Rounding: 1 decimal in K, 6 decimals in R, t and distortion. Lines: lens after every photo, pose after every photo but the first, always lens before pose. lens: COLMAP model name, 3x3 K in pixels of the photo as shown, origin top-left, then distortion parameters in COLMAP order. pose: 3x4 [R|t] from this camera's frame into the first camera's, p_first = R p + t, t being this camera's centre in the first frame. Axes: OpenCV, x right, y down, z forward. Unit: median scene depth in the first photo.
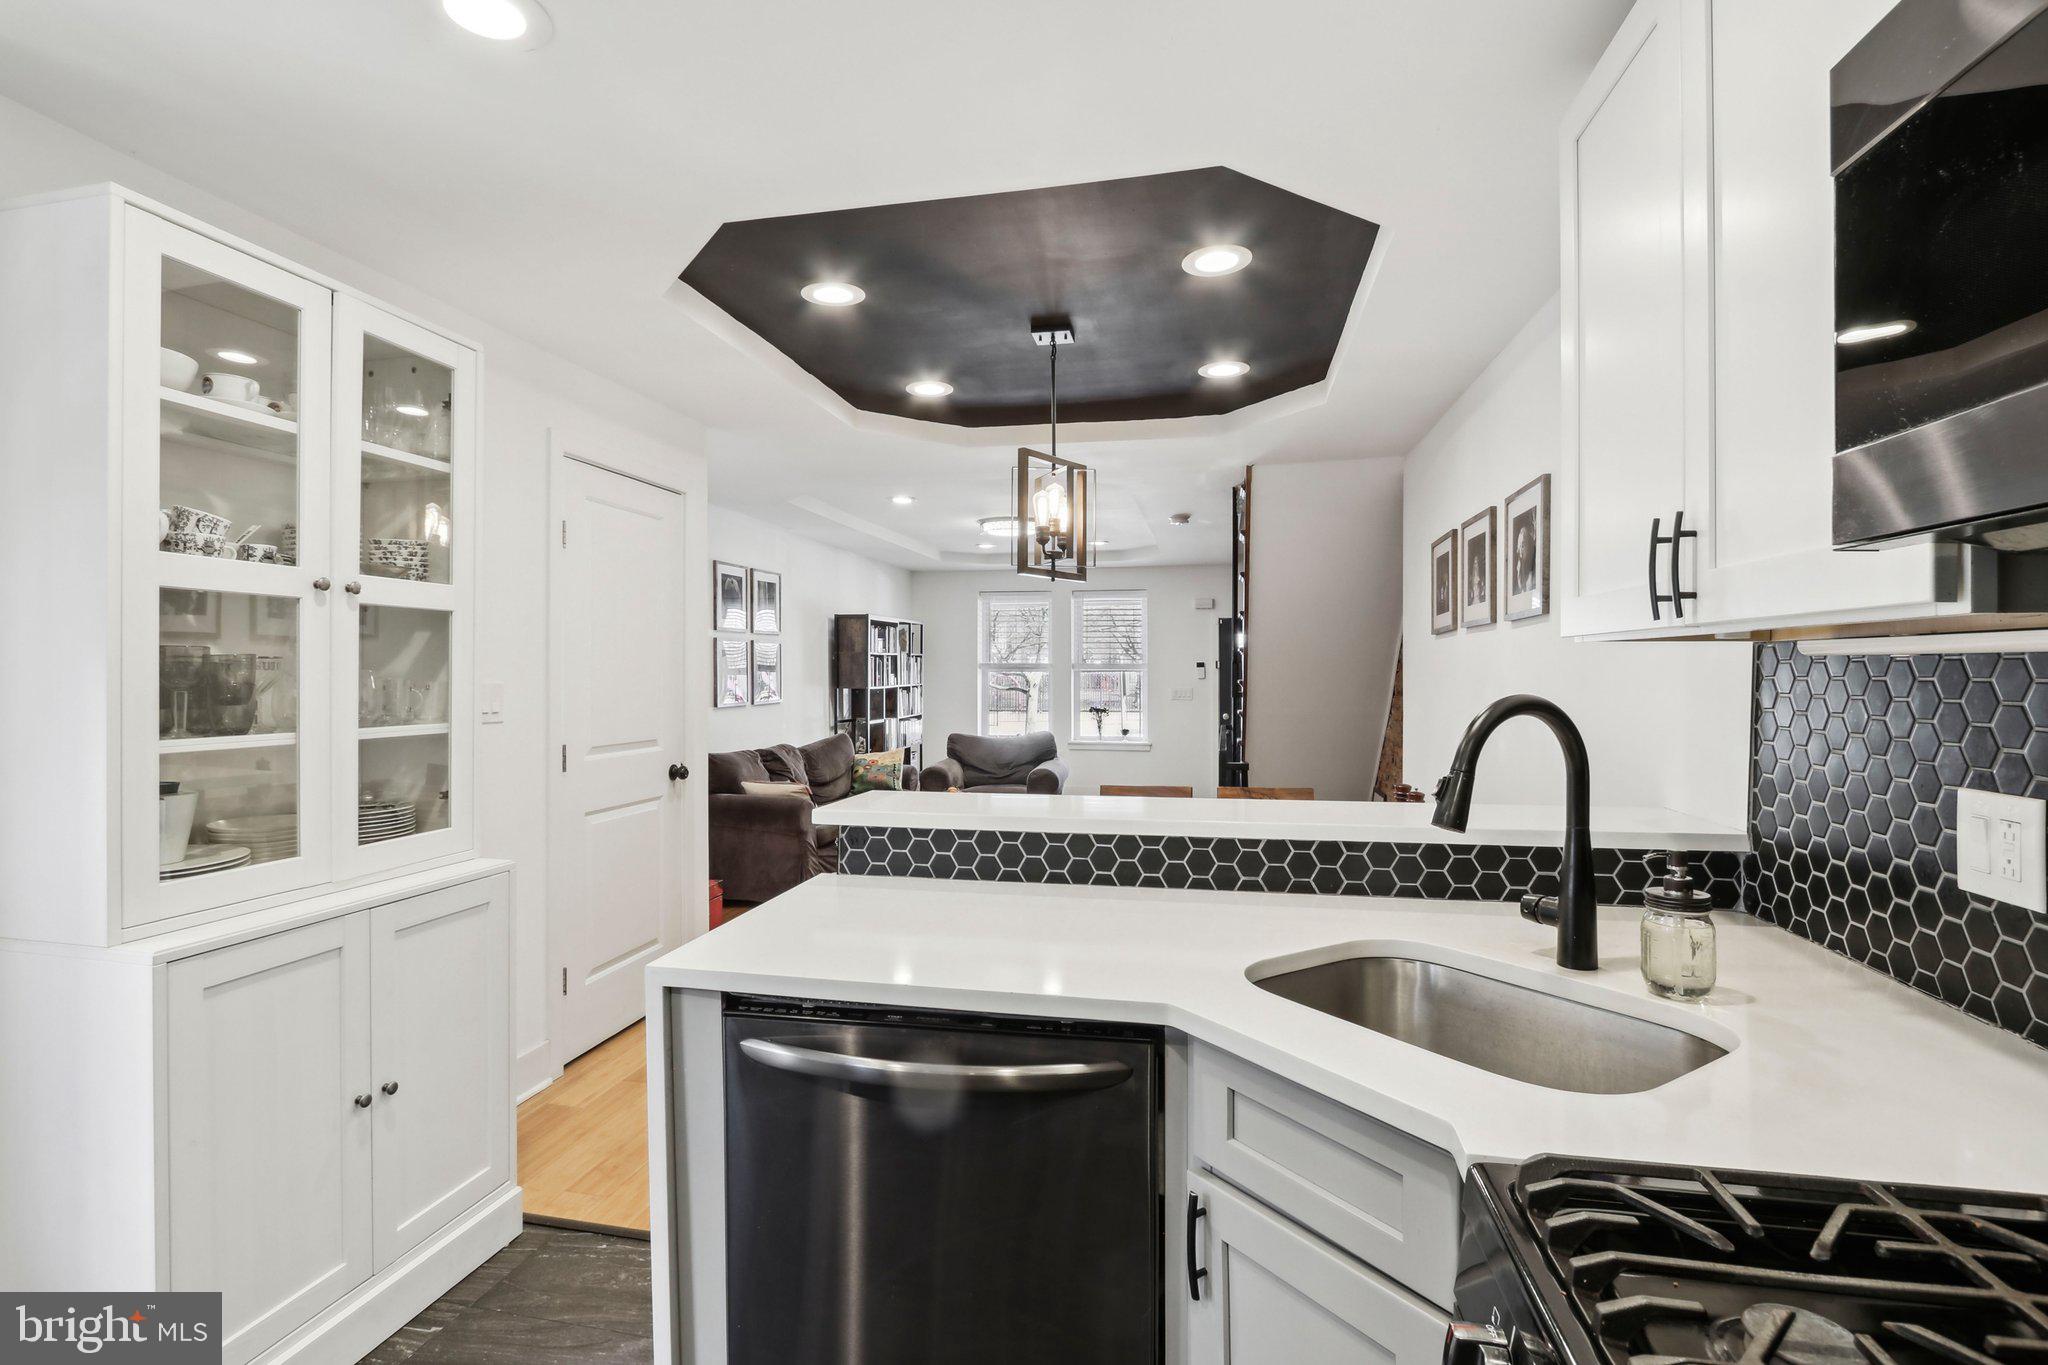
lens RADIAL K [[967.8, 0, 1014.4], [0, 967.8, 690.3], [0, 0, 1]] dist [-0.021044, 0.004106]
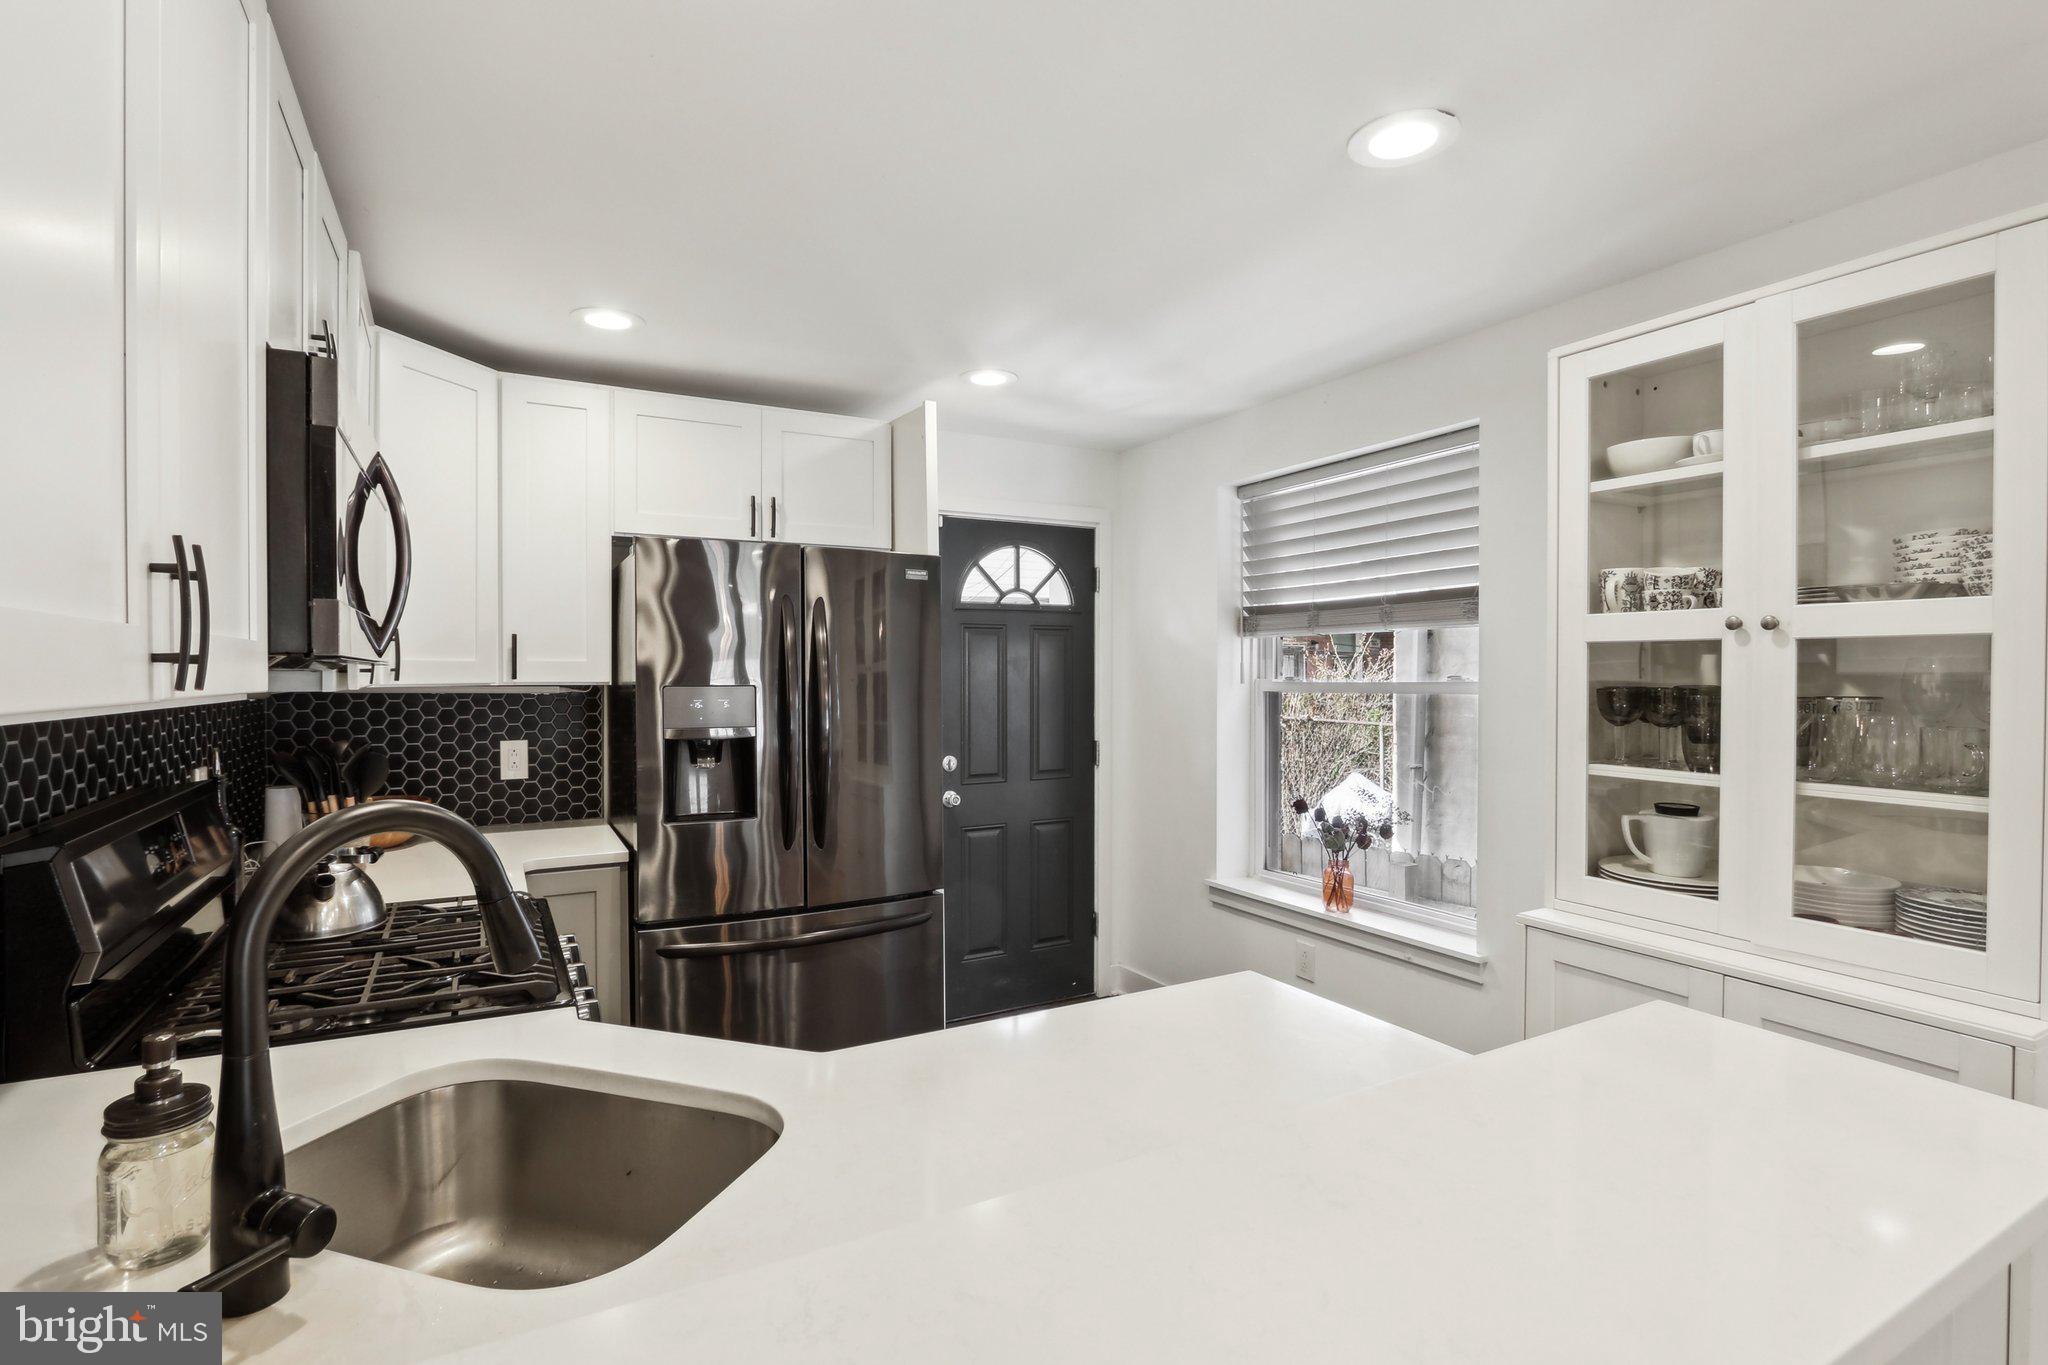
lens RADIAL K [[967.8, 0, 1003.9], [0, 967.8, 685.4], [0, 0, 1]] dist [-0.021044, 0.004106]
pose [[-0.764361, 0.010607, -0.644701, 0.115326], [-0.010862, 0.999511, 0.029322, -0.017873], [0.644697, 0.029415, -0.763872, 0.327432]]
